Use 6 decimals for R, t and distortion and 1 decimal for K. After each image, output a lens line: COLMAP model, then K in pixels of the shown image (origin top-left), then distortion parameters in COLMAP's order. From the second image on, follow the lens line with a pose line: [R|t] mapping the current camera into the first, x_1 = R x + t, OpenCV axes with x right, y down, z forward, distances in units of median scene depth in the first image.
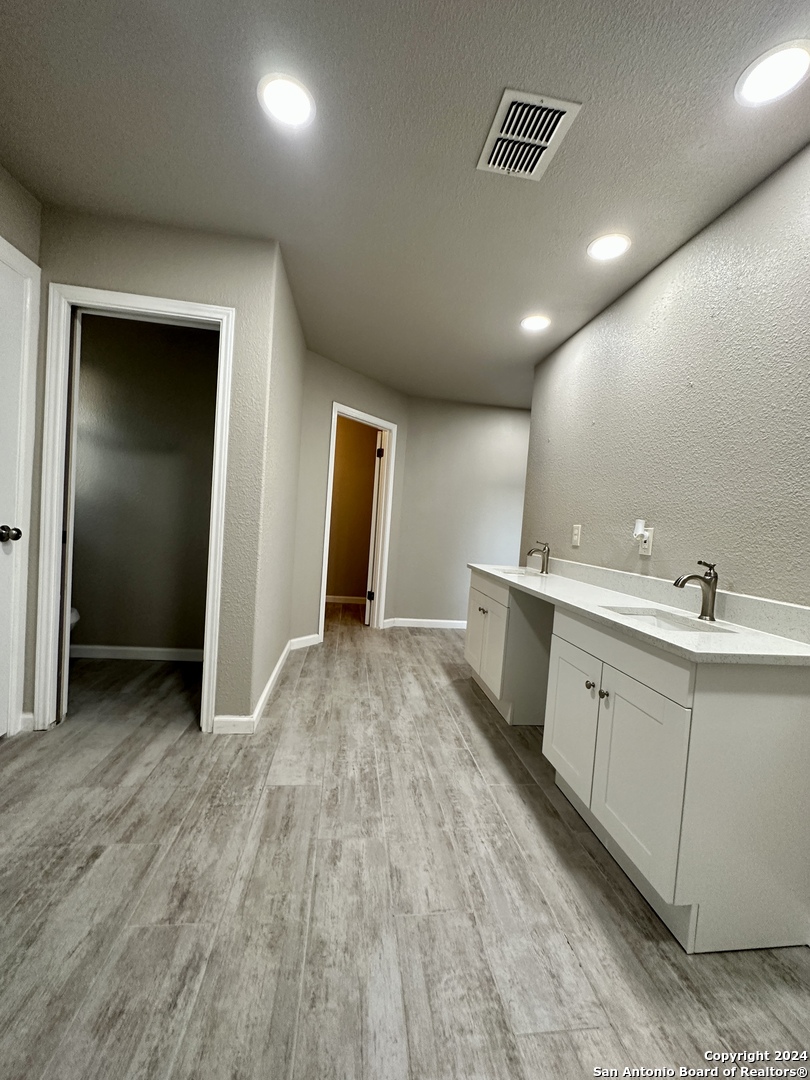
lens RADIAL K [[434.0, 0, 406.4], [0, 434.0, 539.4], [0, 0, 1]] dist [0.011424, -0.000581]
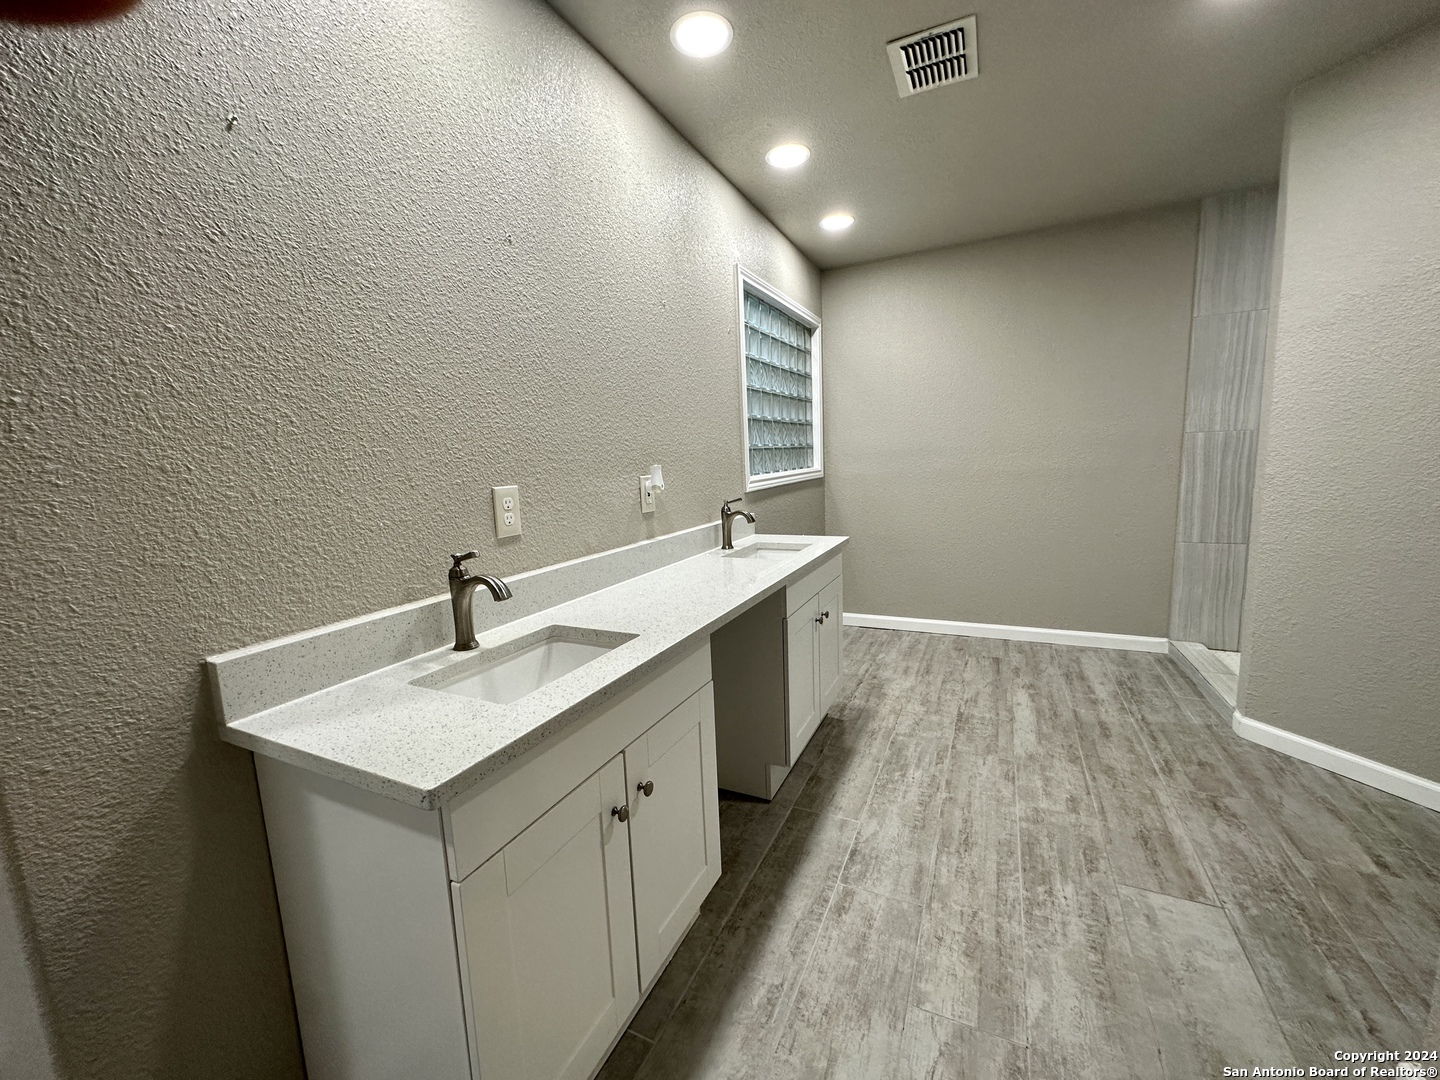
lens RADIAL K [[578.6, 0, 722.5], [0, 578.6, 535.5], [0, 0, 1]] dist [0.011424, -0.000581]
pose [[-0.839817, -0.113566, 0.530859, -0.096434], [-0.000591, 0.978064, 0.208301, -0.142331], [-0.542870, 0.174621, -0.821462, 1.892140]]
